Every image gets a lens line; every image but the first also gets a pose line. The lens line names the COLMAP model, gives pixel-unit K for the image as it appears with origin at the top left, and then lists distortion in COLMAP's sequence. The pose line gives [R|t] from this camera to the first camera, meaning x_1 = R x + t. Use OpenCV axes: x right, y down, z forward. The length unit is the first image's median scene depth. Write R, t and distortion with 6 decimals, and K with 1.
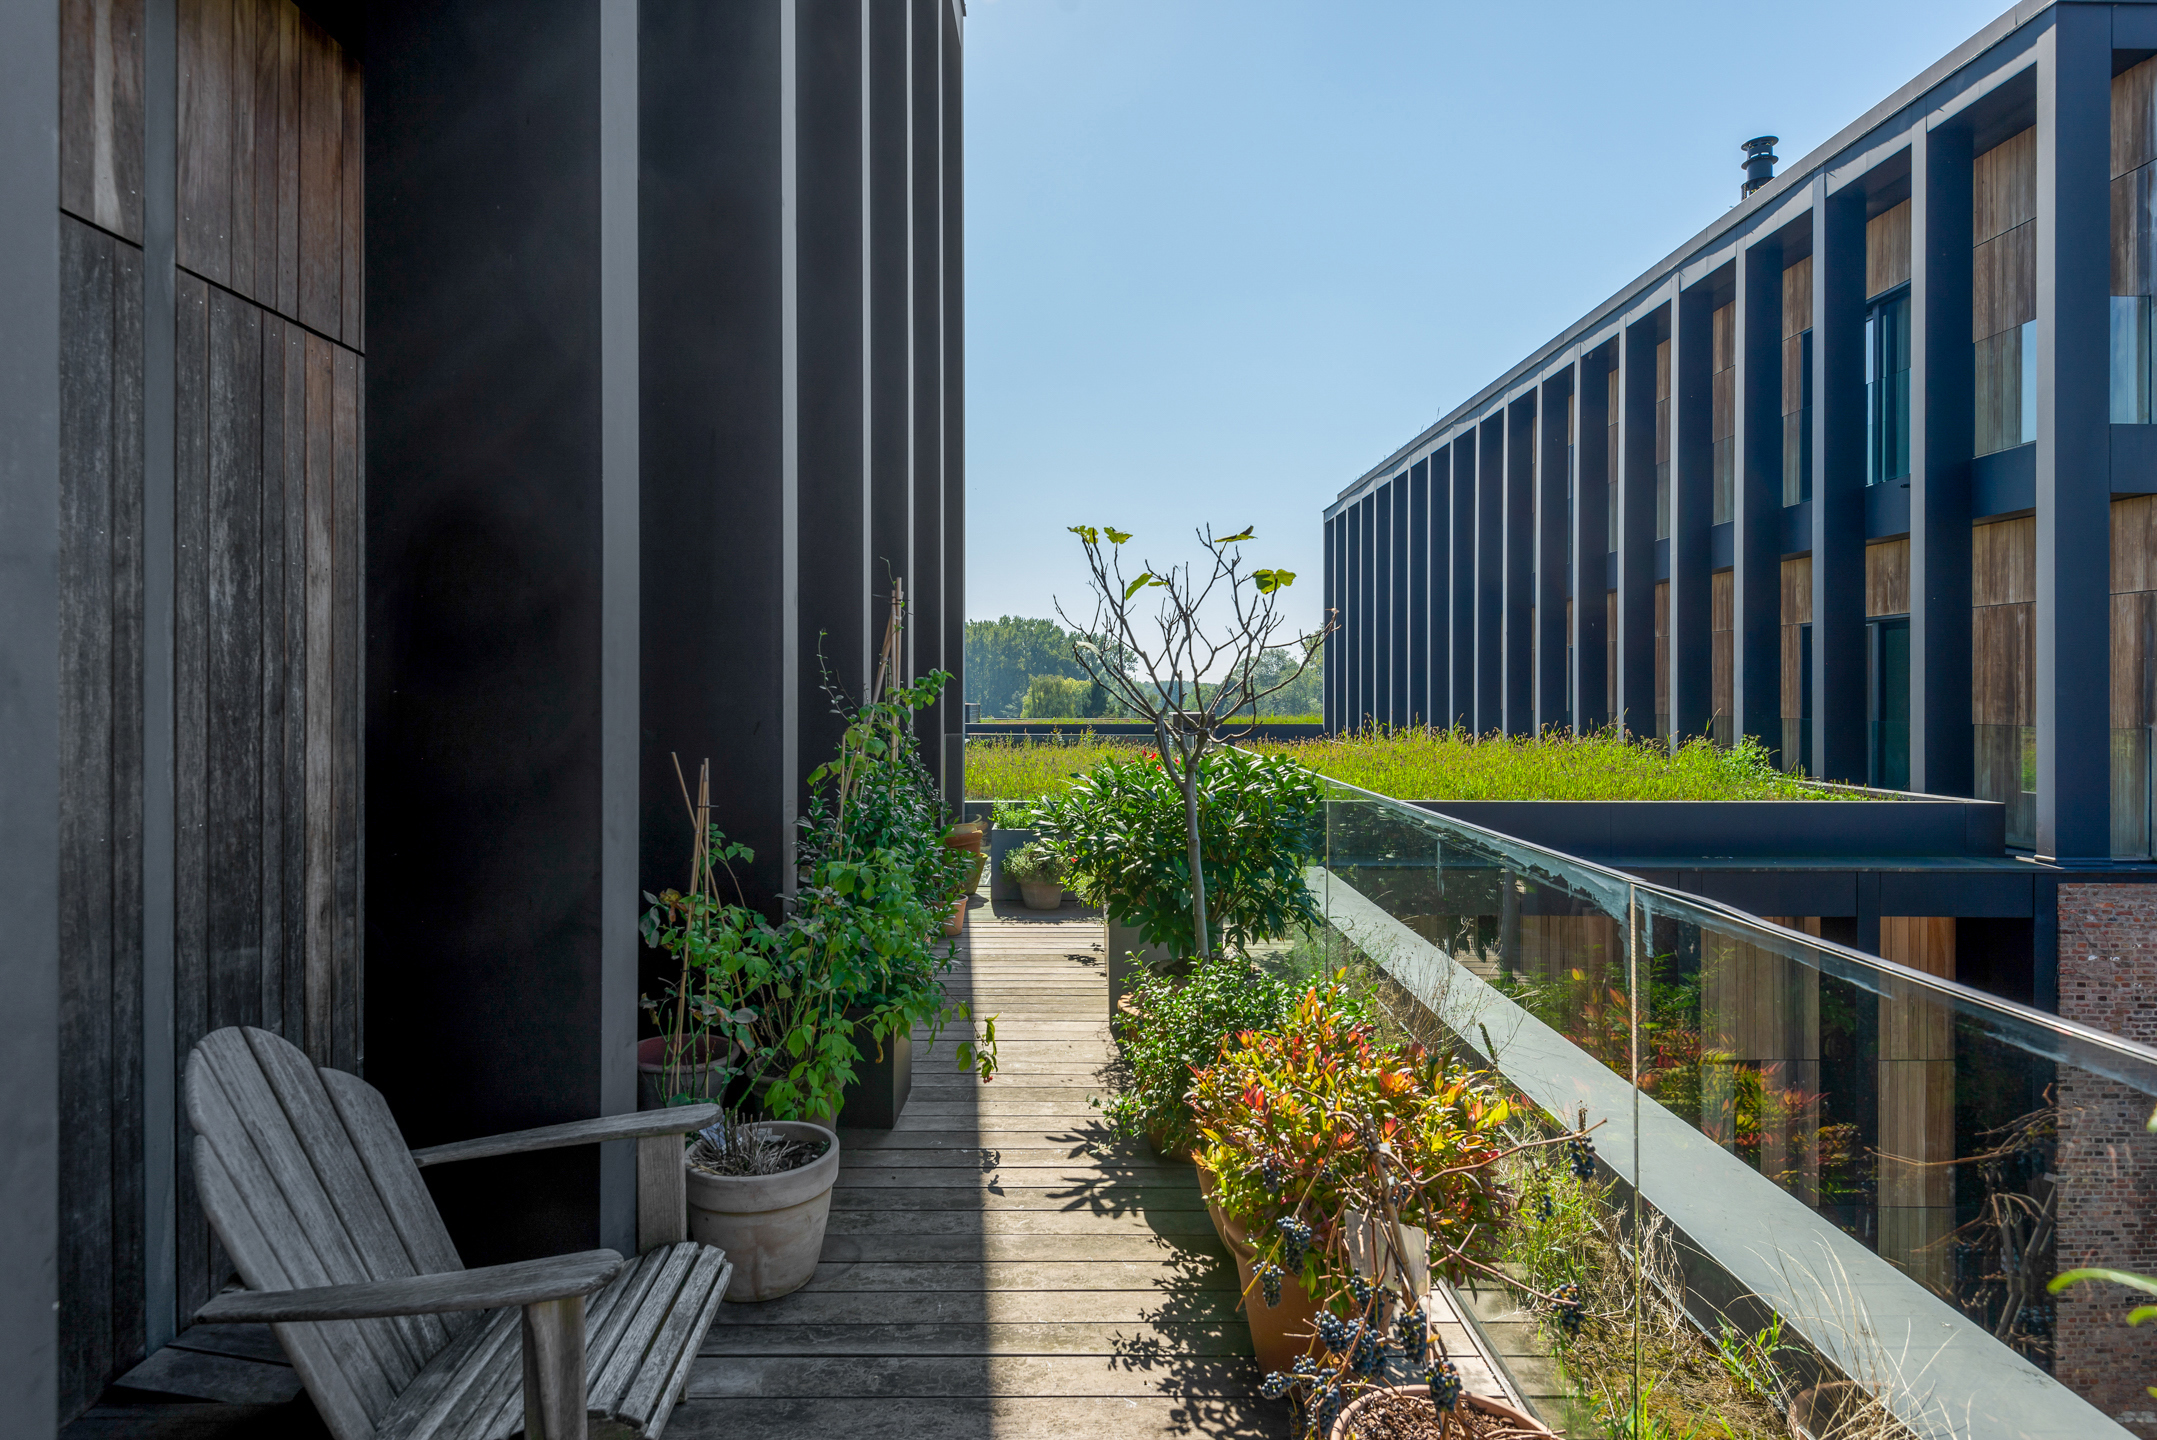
lens RADIAL K [[1138.1, 0, 1078.5], [0, 1138.1, 720.0], [0, 0, 1]] dist [0.047432, -0.039594]
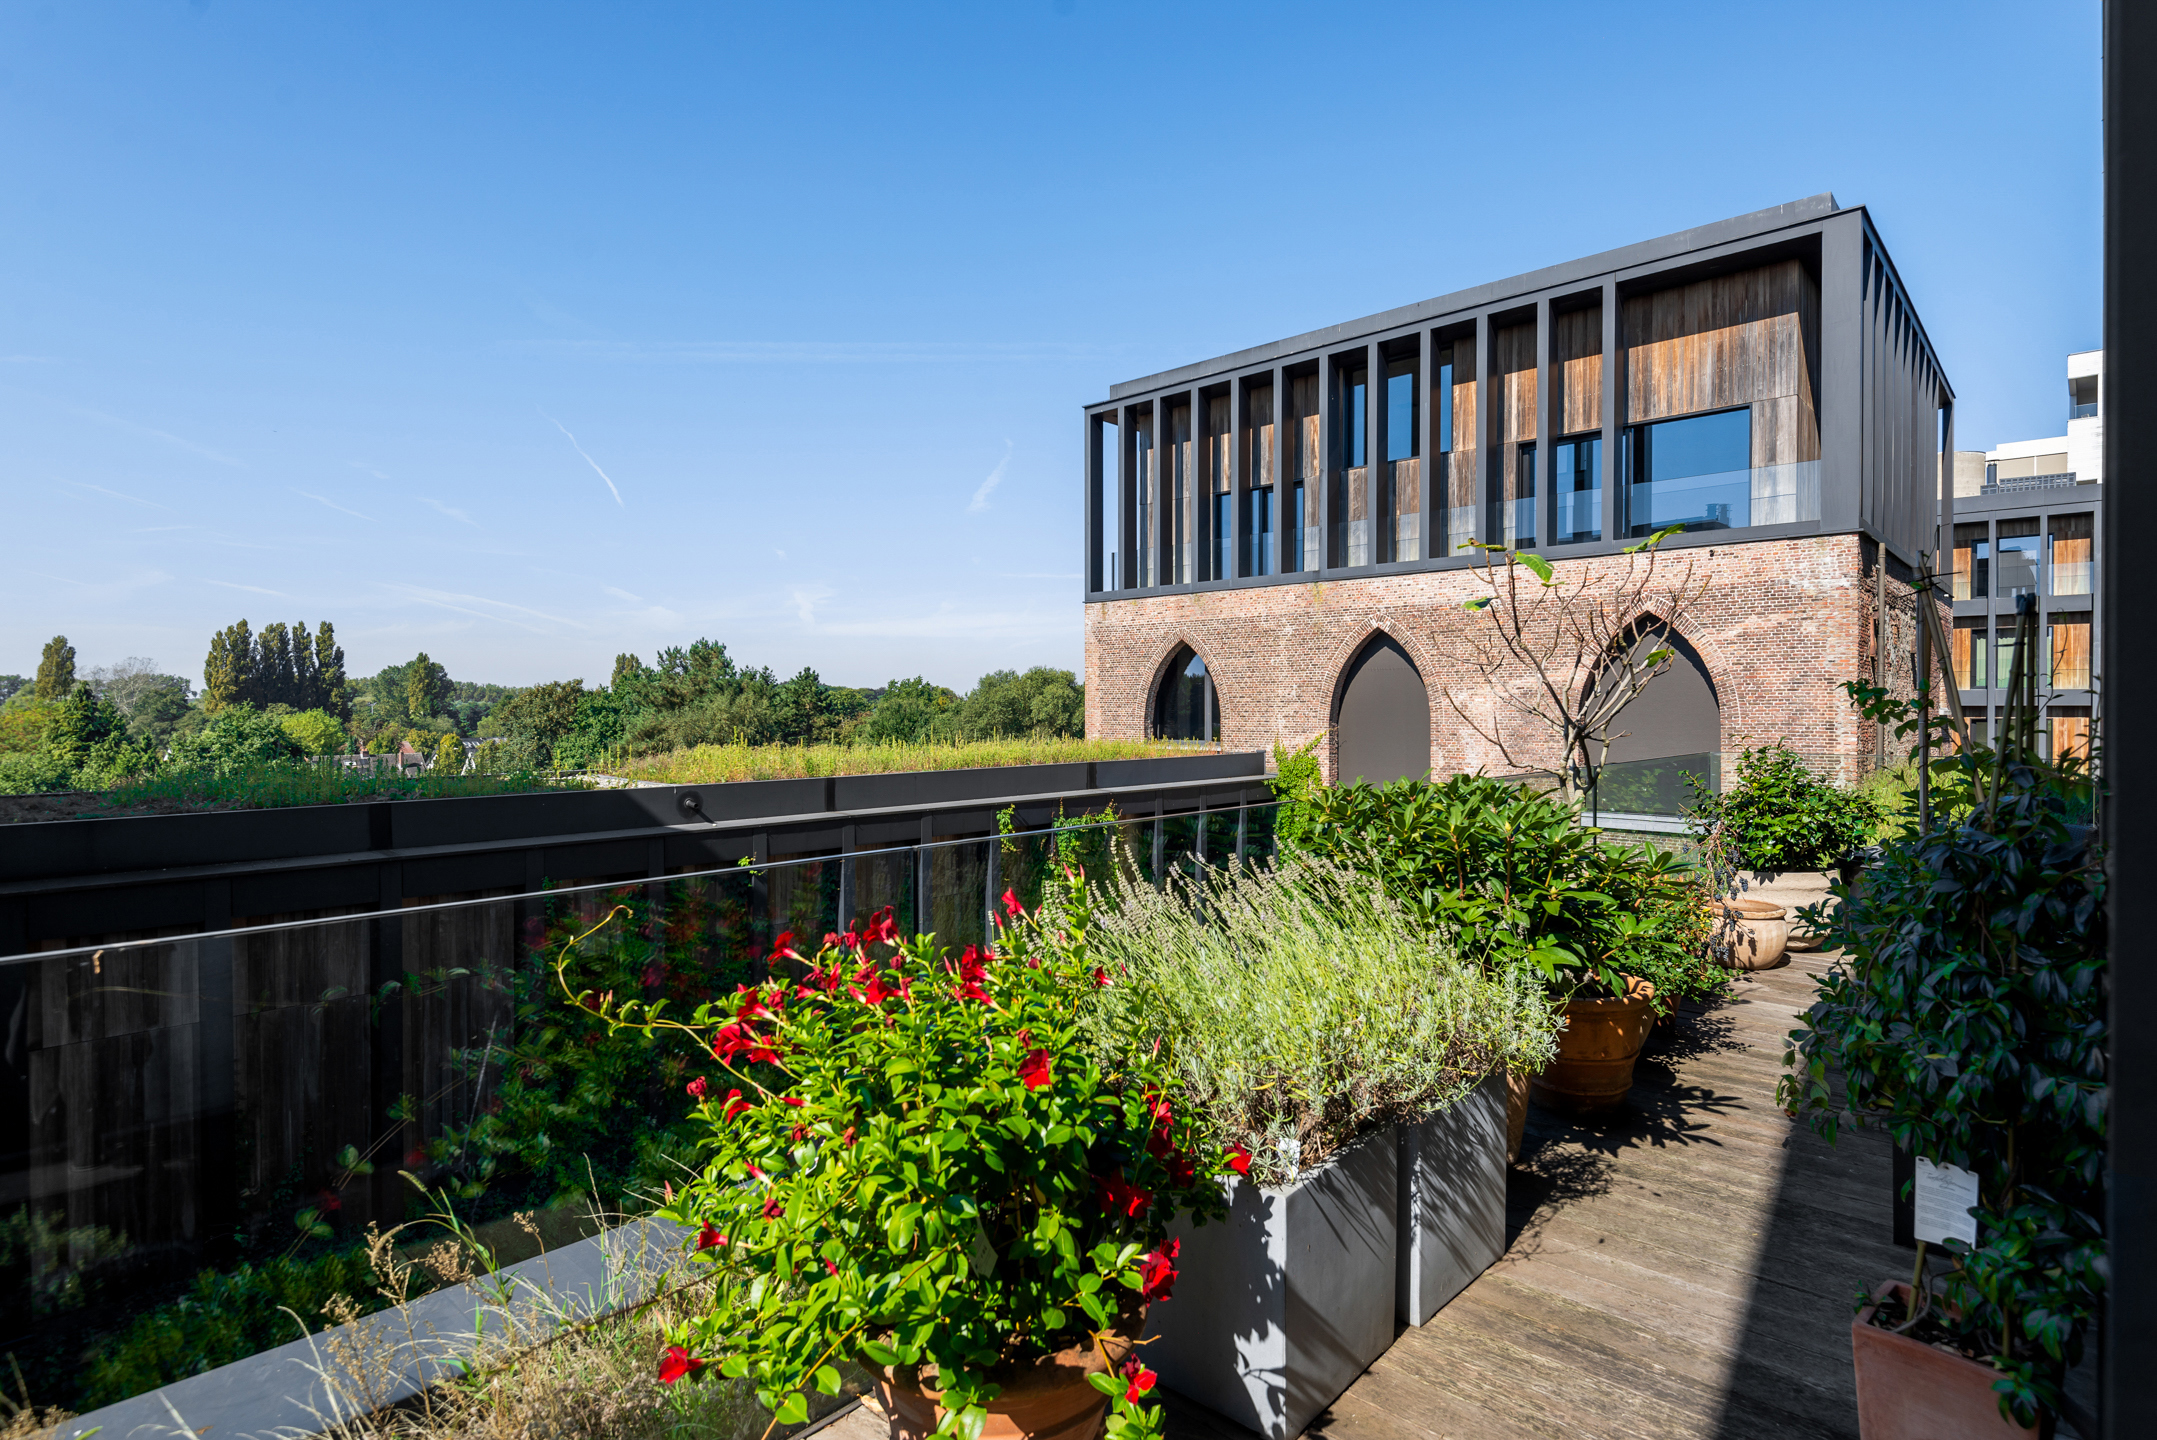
lens RADIAL K [[1098.3, 0, 1078.5], [0, 1098.3, 720.0], [0, 0, 1]] dist [0.001166, 0.000152]
pose [[-0.734196, -0.003826, 0.678927, -0.293833], [0.001102, 0.999976, 0.006827, -0.012622], [-0.678937, 0.005760, -0.734174, 2.304652]]
